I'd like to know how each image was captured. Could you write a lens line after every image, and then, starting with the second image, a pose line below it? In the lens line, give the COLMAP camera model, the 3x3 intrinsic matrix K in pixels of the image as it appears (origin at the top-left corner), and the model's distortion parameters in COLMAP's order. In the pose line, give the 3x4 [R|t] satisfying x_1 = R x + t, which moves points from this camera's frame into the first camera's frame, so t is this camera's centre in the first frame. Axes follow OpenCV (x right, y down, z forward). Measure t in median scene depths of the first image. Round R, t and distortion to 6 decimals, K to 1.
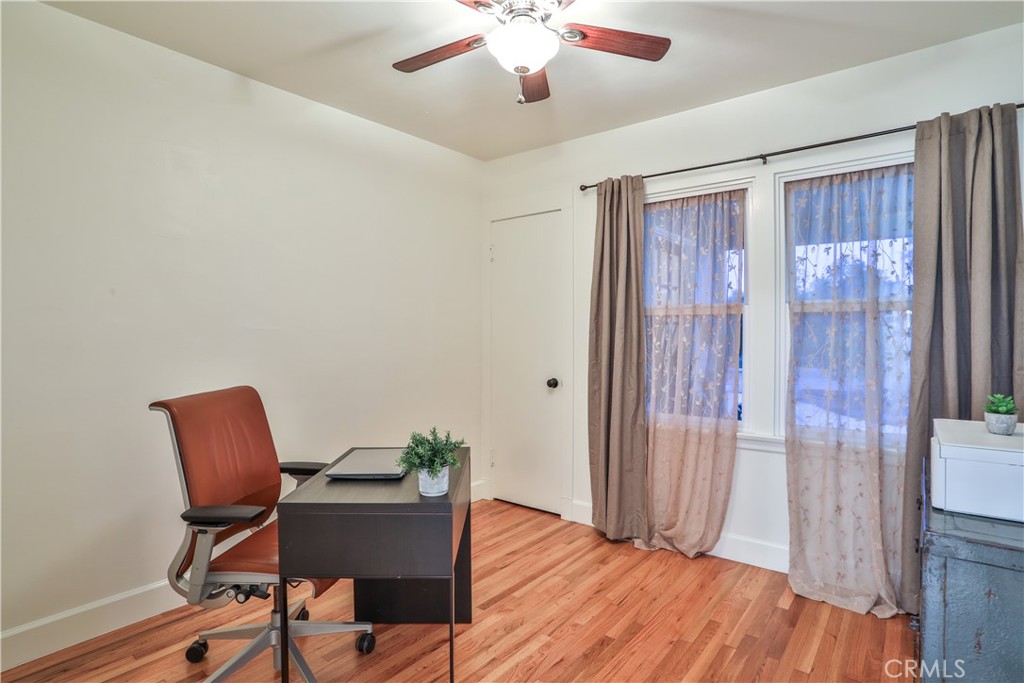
lens RADIAL K [[527.7, 0, 513.2], [0, 527.7, 334.1], [0, 0, 1]] dist [-0.081673, 0.031846]
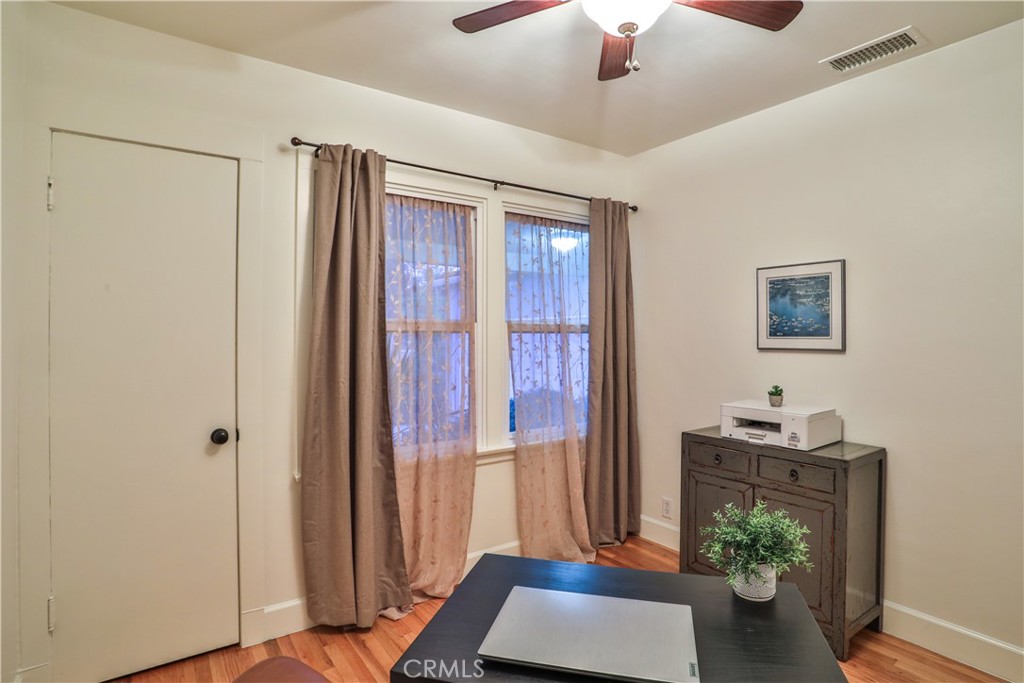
lens RADIAL K [[527.7, 0, 513.2], [0, 527.7, 334.1], [0, 0, 1]] dist [-0.081673, 0.031846]
pose [[0.286283, 0.000179, 0.958145, -0.489898], [-0.000136, 1.000000, -0.000147, -0.033509], [-0.958145, -0.000088, 0.286283, 0.617500]]
